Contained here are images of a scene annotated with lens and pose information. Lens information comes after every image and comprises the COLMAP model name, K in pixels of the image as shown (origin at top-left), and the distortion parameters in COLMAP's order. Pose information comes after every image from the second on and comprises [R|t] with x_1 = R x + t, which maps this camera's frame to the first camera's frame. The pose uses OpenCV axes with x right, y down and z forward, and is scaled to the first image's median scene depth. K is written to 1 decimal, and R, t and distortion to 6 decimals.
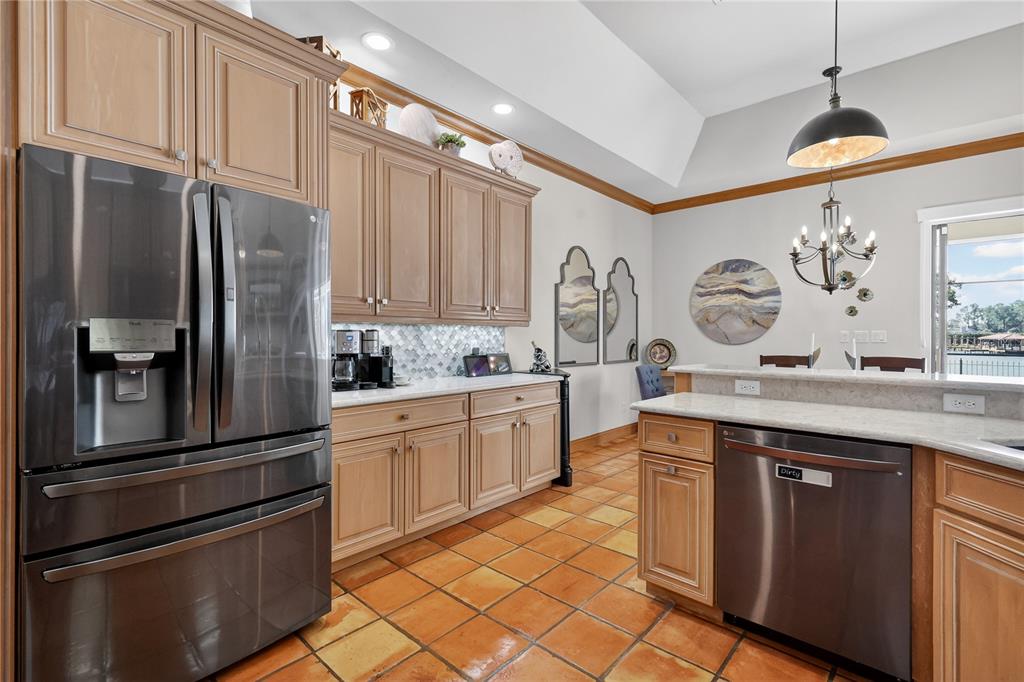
lens RADIAL K [[459.2, 0, 514.8], [0, 459.2, 337.2], [0, 0, 1]] dist [0.001696, -0.000912]
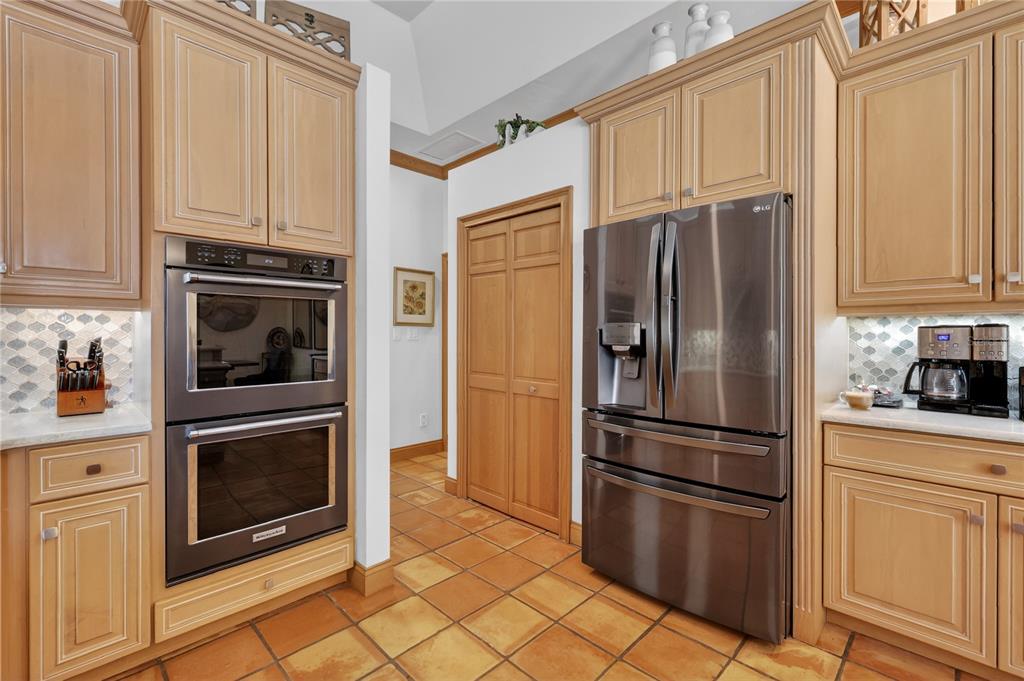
lens RADIAL K [[441.3, 0, 515.9], [0, 441.3, 338.1], [0, 0, 1]] dist [0.003118, -0.000164]
pose [[-0.037090, 0.006327, -0.999292, 0.462502], [-0.002109, 0.999977, 0.006409, 0.000907], [0.999310, 0.002345, -0.037076, 0.518344]]
